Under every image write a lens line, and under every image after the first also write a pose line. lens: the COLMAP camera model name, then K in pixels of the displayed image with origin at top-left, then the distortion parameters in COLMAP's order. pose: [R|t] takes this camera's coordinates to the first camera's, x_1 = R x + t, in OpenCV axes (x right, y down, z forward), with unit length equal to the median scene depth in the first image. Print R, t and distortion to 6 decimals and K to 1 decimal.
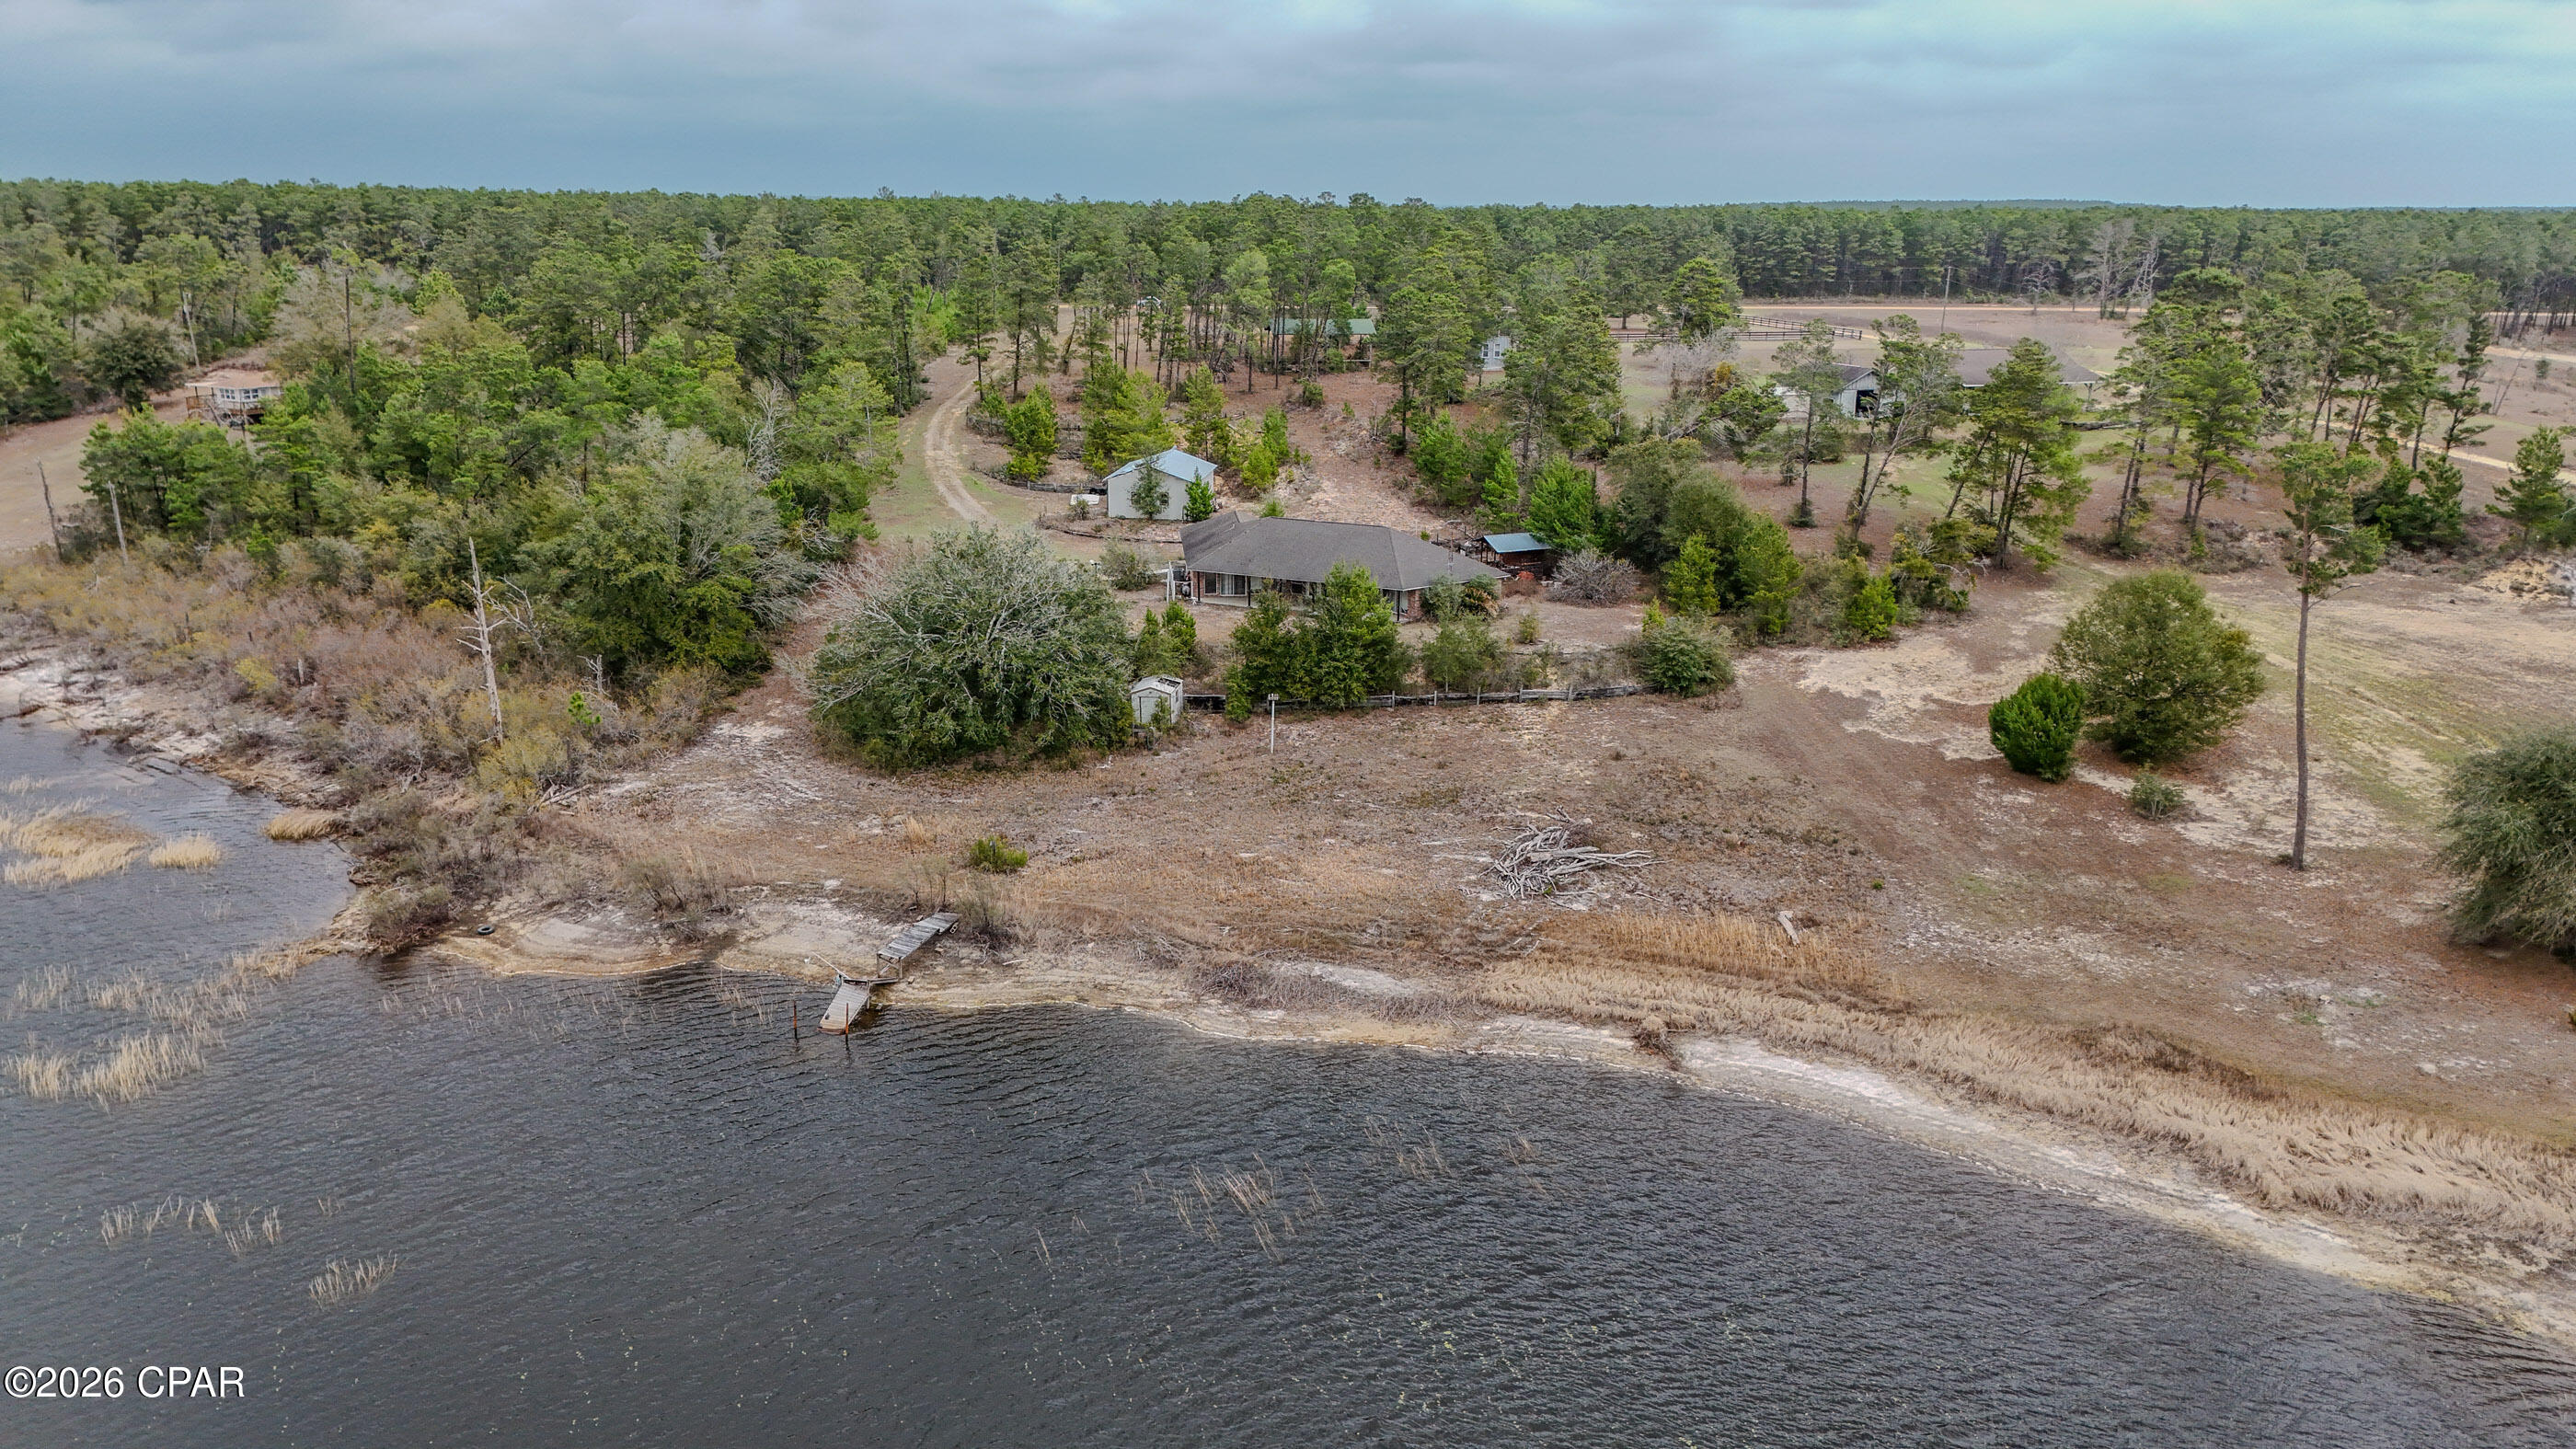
lens RADIAL K [[1899.8, 0, 1275.7], [0, 1899.8, 707.7], [0, 0, 1]] dist [0.069999, -0.065112]
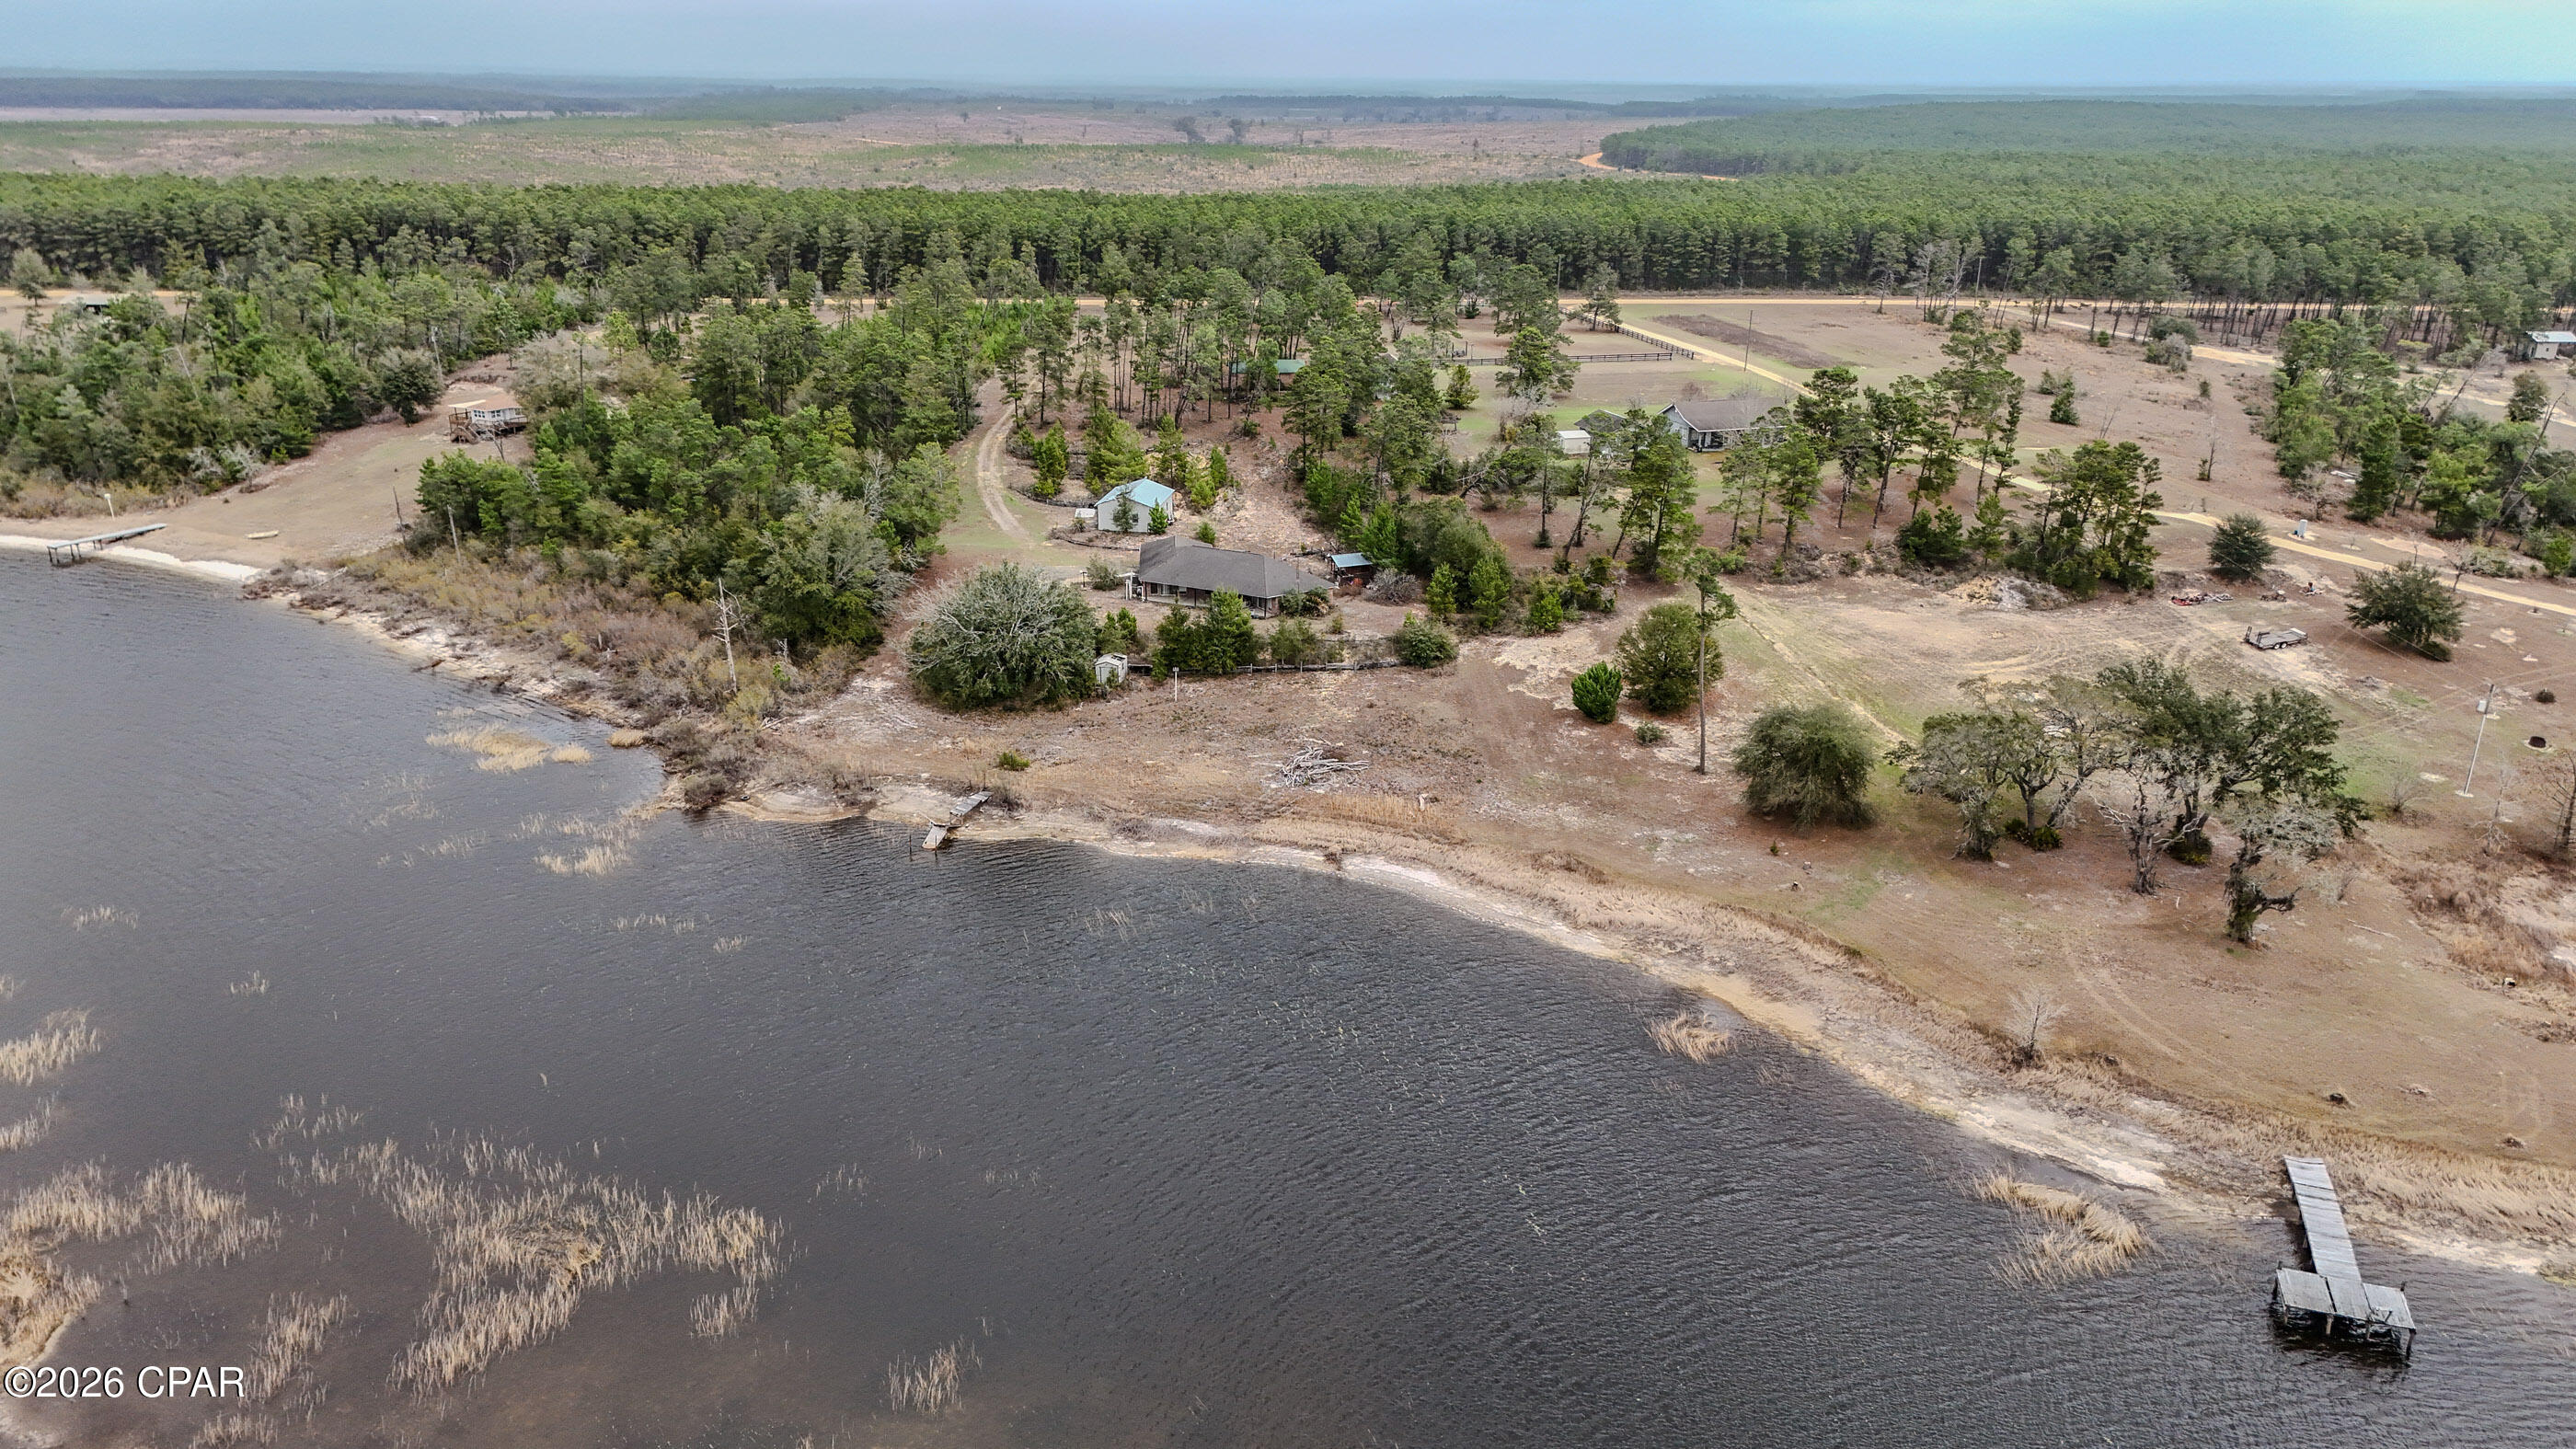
lens RADIAL K [[1899.8, 0, 1288.2], [0, 1899.8, 727.7], [0, 0, 1]] dist [0.069999, -0.065112]
pose [[0.999654, 0.007837, -0.025104, 0.136972], [-0.005979, 0.997296, 0.073253, -0.075279], [0.025610, -0.073077, 0.996997, -0.685027]]
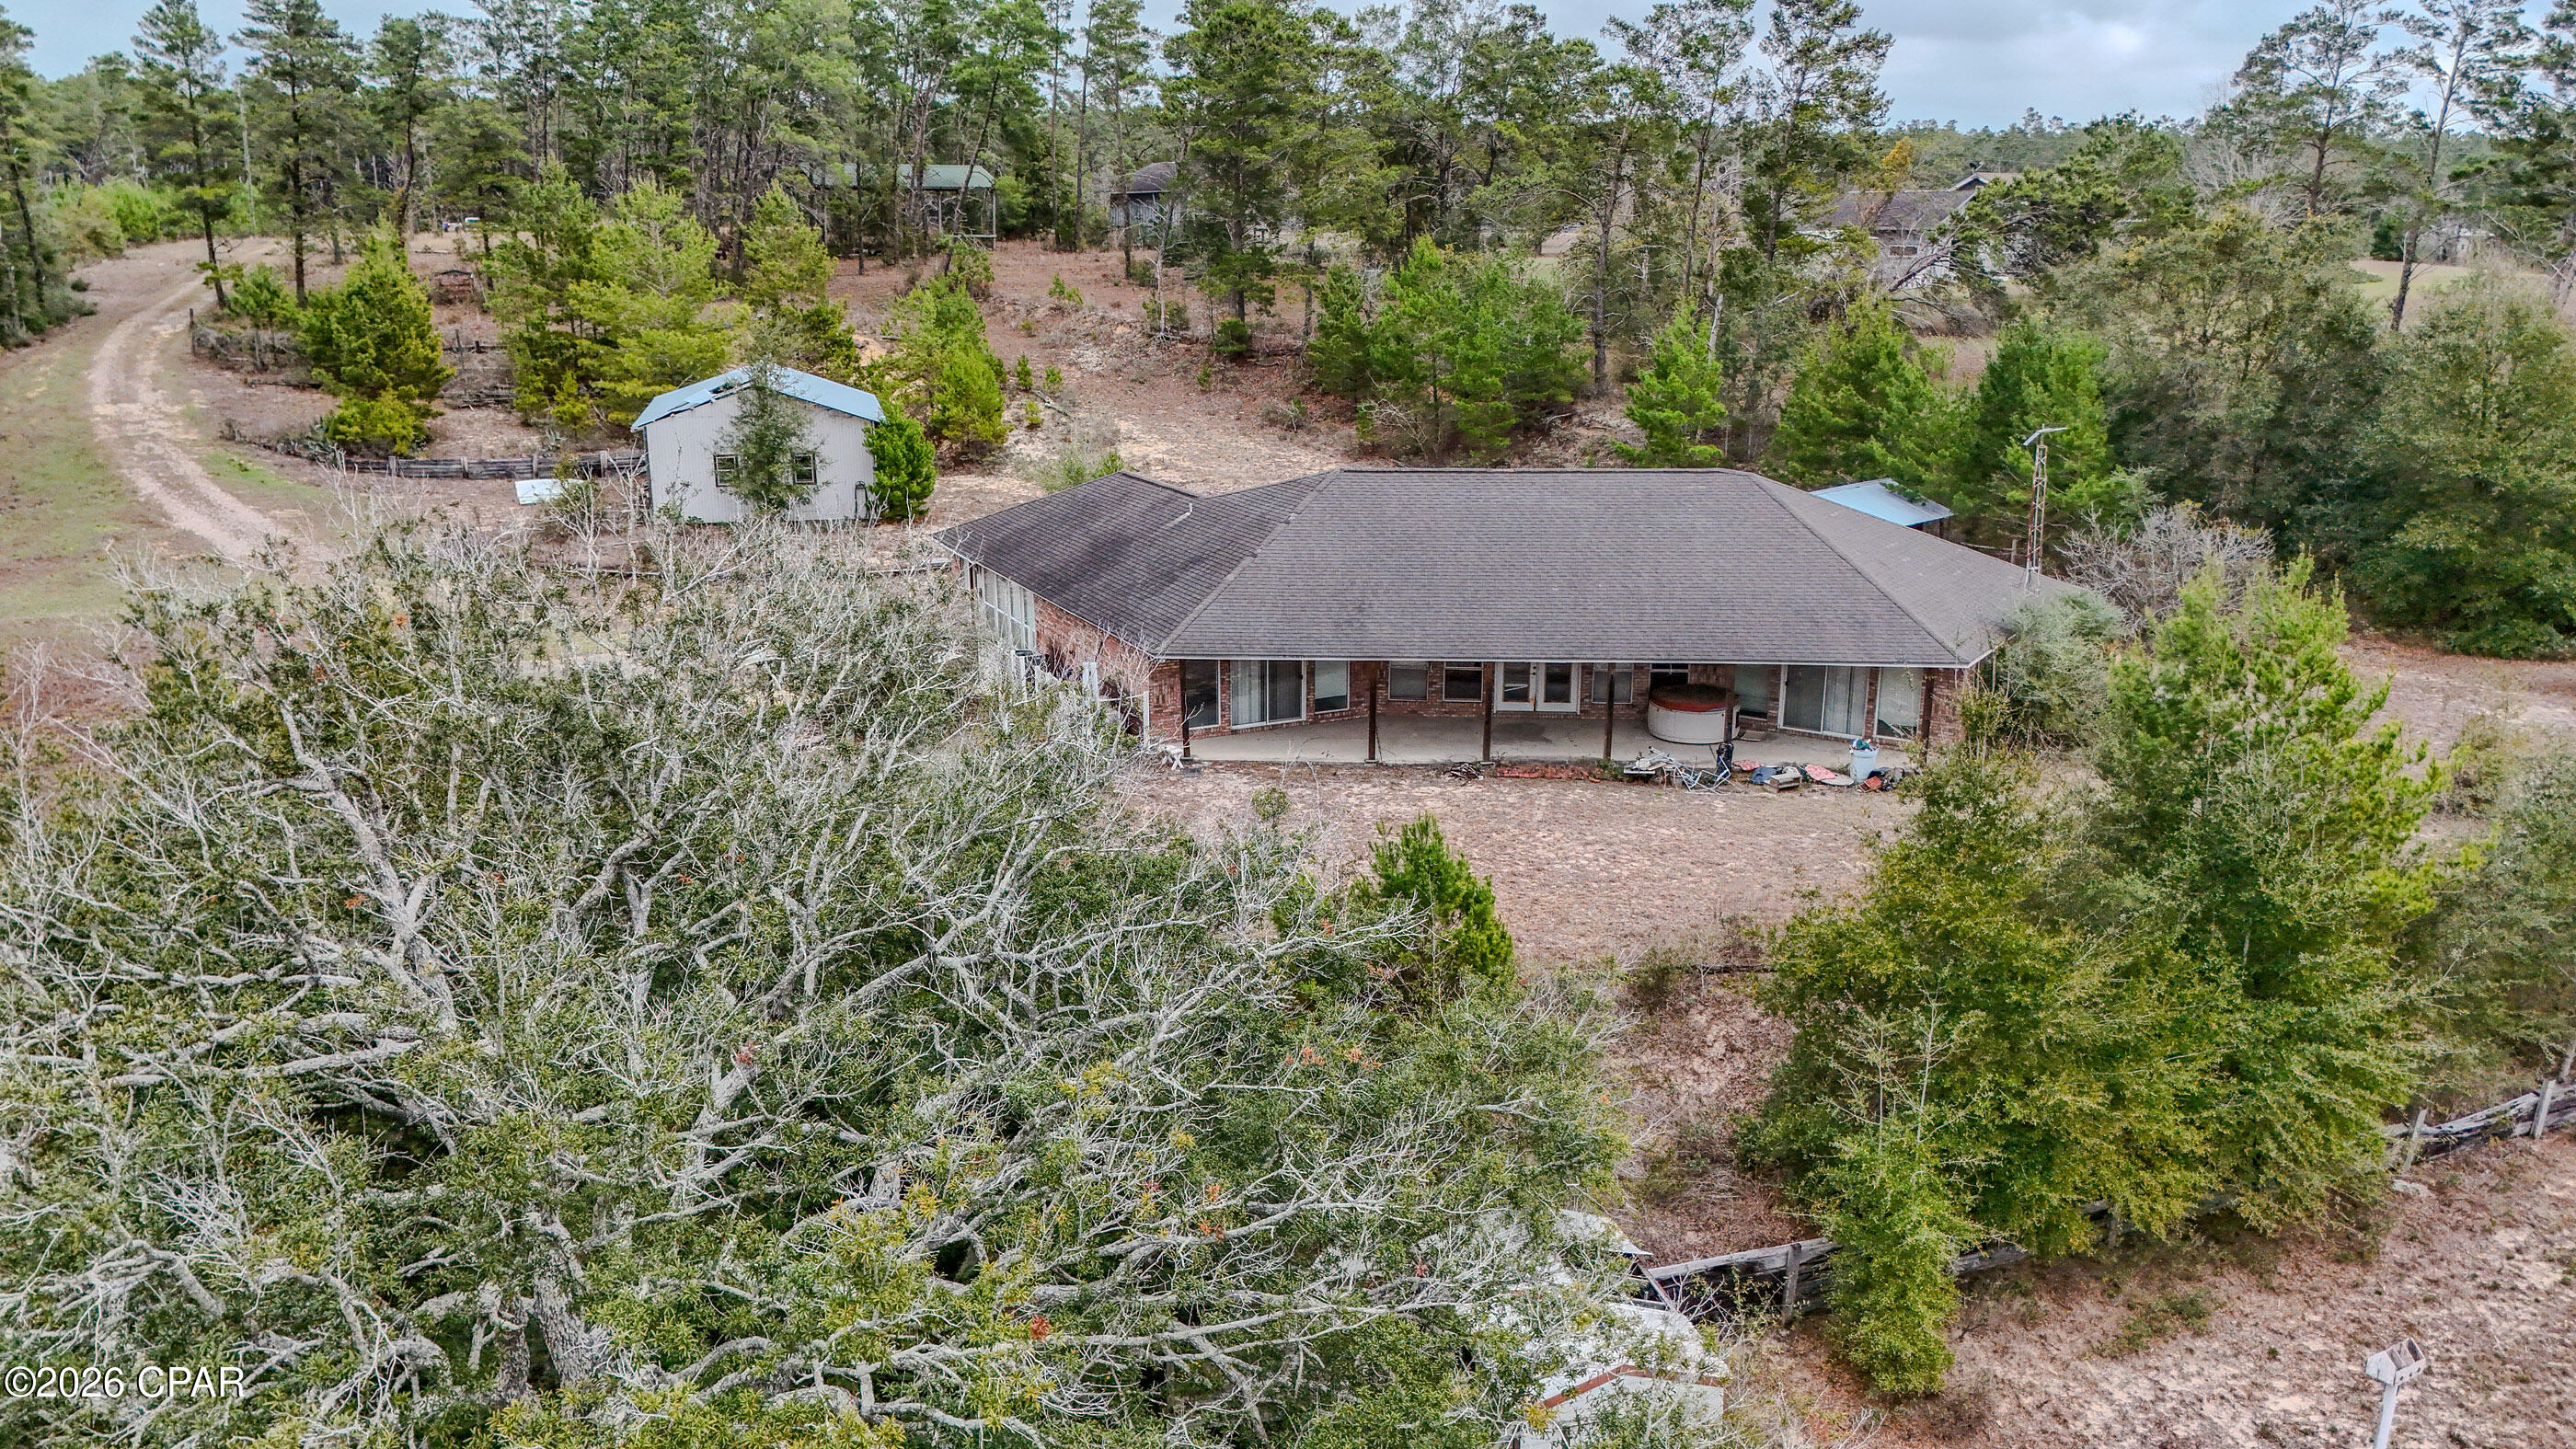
lens RADIAL K [[1899.8, 0, 1292.7], [0, 1899.8, 727.1], [0, 0, 1]] dist [0.069999, -0.065112]
pose [[0.932527, -0.102622, 0.346211, -0.143684], [0.103189, 0.994519, 0.016847, -0.070898], [-0.346042, 0.020015, 0.938006, 0.801231]]
